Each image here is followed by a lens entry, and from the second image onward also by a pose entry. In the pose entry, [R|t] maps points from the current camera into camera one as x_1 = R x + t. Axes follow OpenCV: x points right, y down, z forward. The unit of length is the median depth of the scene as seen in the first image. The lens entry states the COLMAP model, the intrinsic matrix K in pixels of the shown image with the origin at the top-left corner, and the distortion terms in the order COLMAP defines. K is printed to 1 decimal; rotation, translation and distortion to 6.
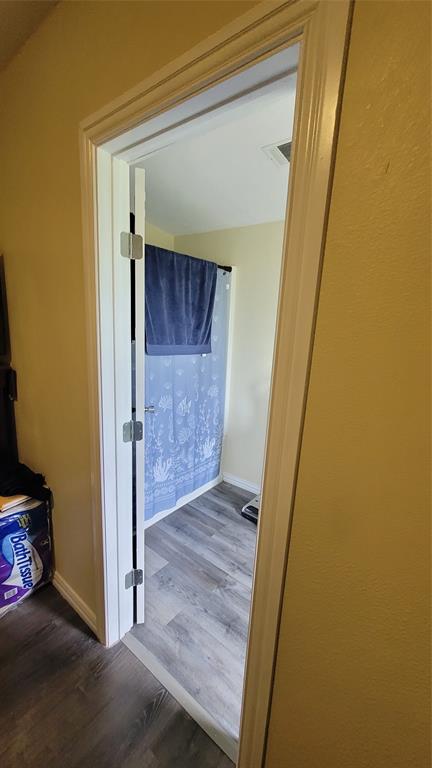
lens RADIAL K [[308.2, 0, 216.0], [0, 308.2, 384.0], [0, 0, 1]] dist [0.000641, 0.000236]
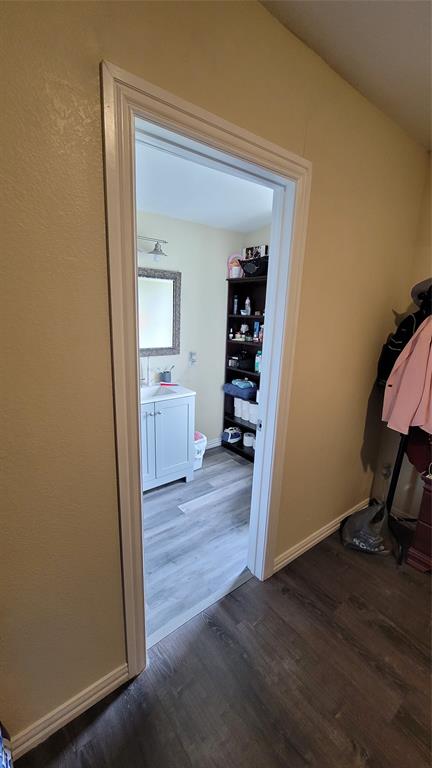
lens RADIAL K [[308.2, 0, 216.0], [0, 308.2, 384.0], [0, 0, 1]] dist [0.000641, 0.000236]
pose [[0.254015, -0.275770, 0.927053, -0.966001], [0.181474, 0.955058, 0.234376, -0.156222], [-0.950023, 0.108701, 0.292644, 0.444293]]
